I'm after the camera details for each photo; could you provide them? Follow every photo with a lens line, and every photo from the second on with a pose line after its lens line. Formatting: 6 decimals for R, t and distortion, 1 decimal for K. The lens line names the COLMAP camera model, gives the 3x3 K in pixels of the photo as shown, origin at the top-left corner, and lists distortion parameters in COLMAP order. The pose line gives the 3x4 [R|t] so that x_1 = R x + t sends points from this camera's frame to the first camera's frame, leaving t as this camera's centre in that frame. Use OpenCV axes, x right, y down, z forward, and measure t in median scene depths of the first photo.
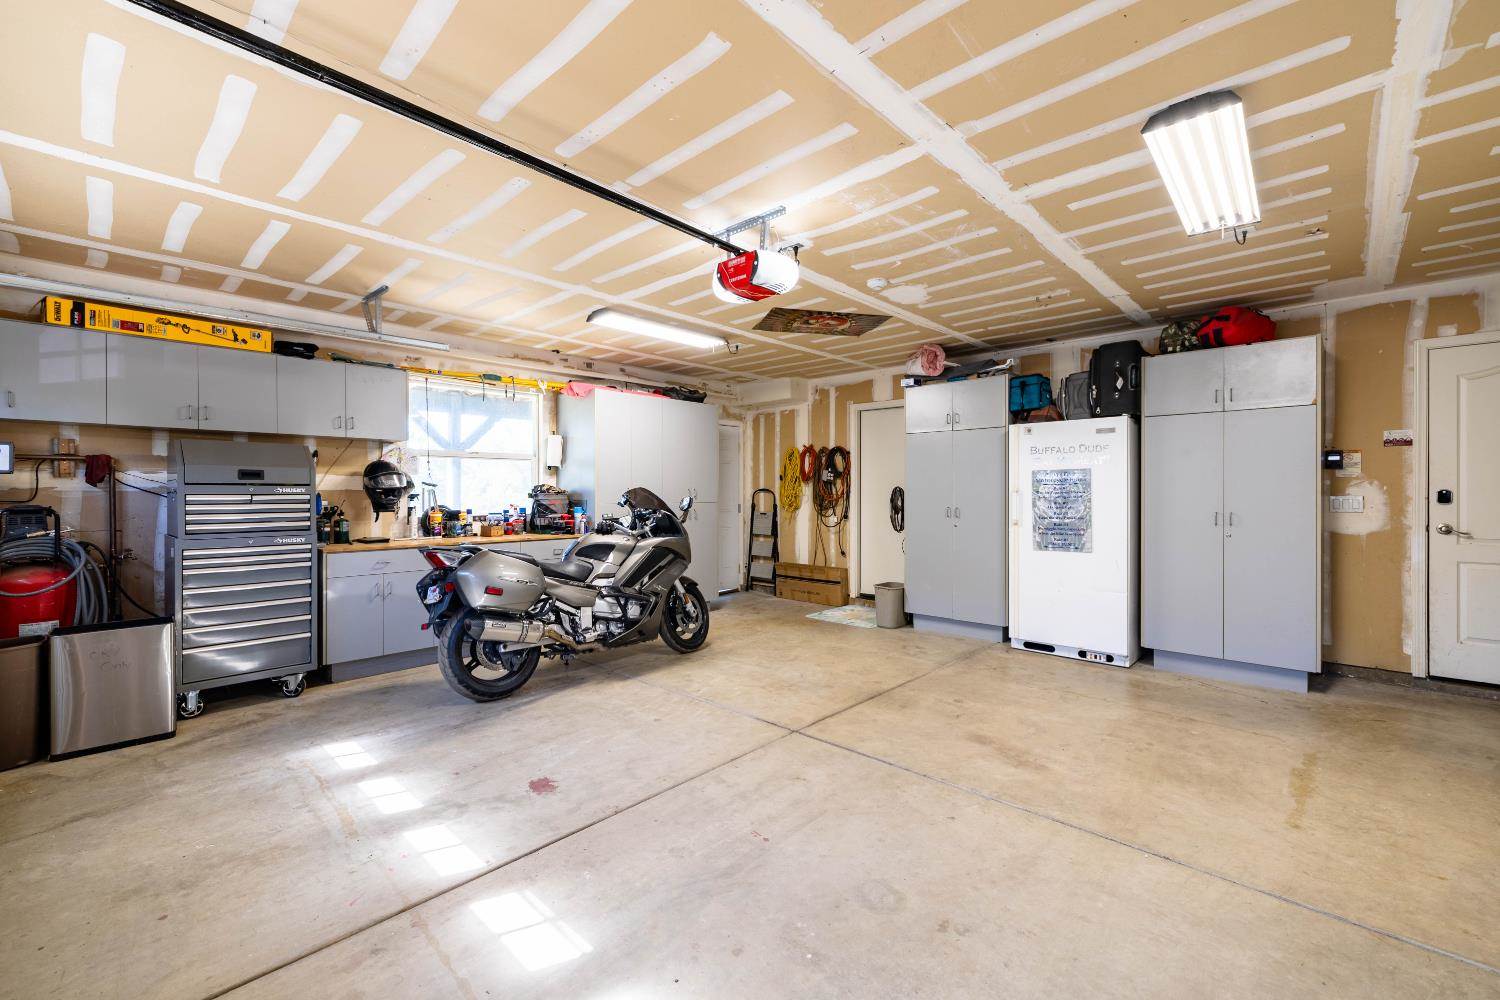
lens RADIAL K [[628.4, 0, 738.6], [0, 628.4, 494.7], [0, 0, 1]] dist [-0.000653, 0.001220]
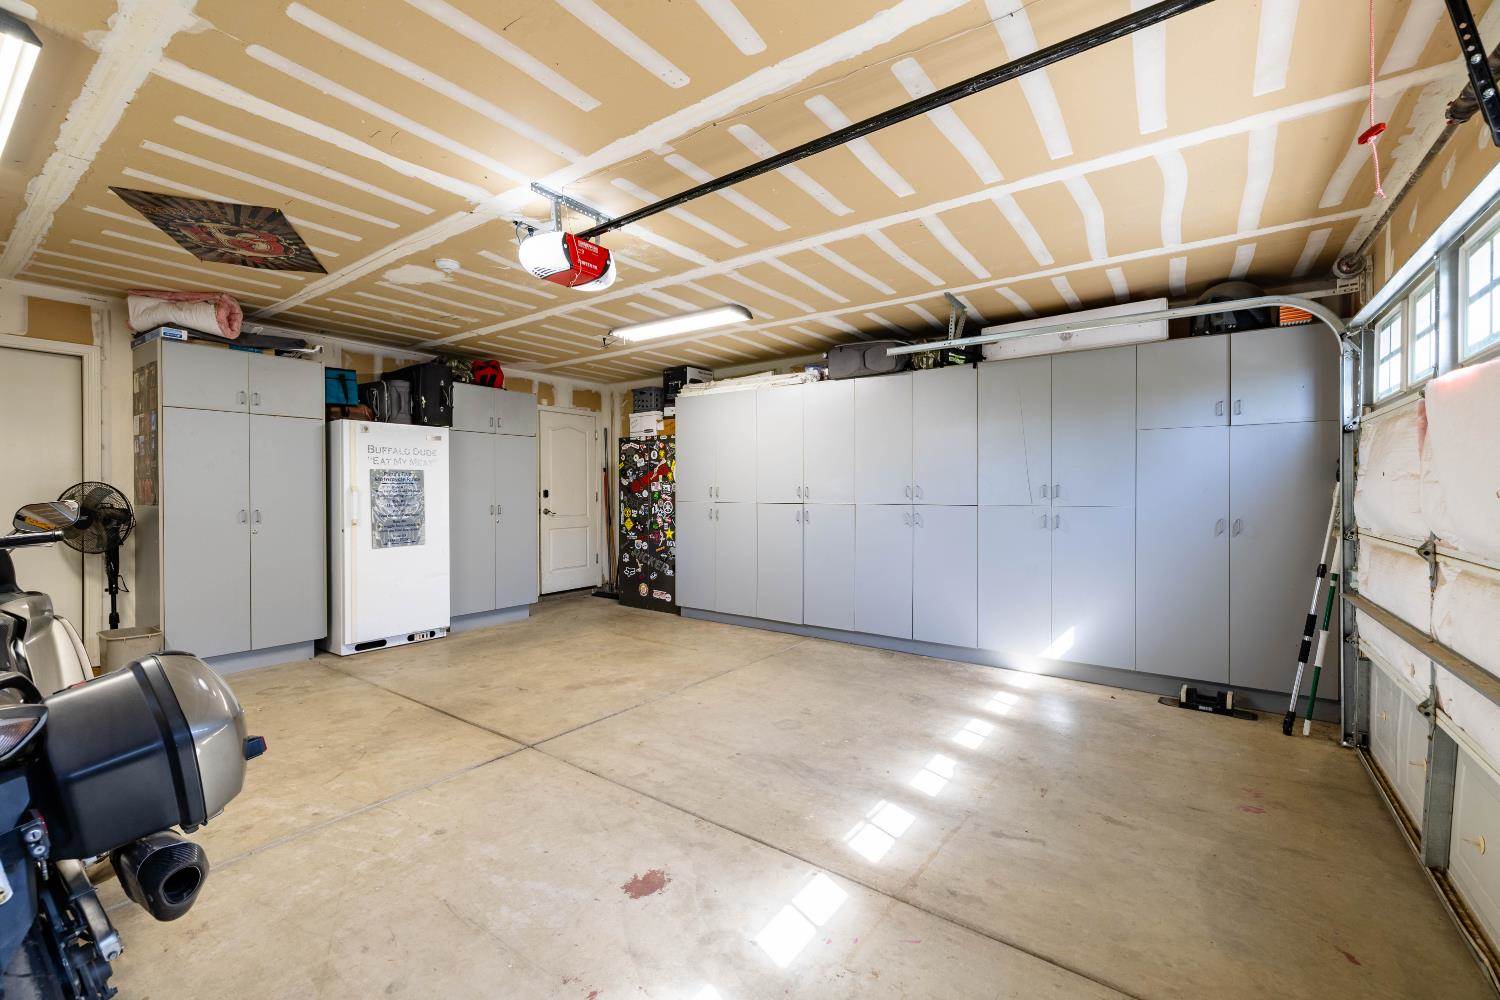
lens RADIAL K [[628.4, 0, 738.7], [0, 628.4, 495.7], [0, 0, 1]] dist [-0.000653, 0.001220]
pose [[-0.131729, -0.008025, 0.991253, -0.766391], [0.004485, 0.999952, 0.008692, -0.003183], [-0.991276, 0.005591, -0.131687, 0.711089]]
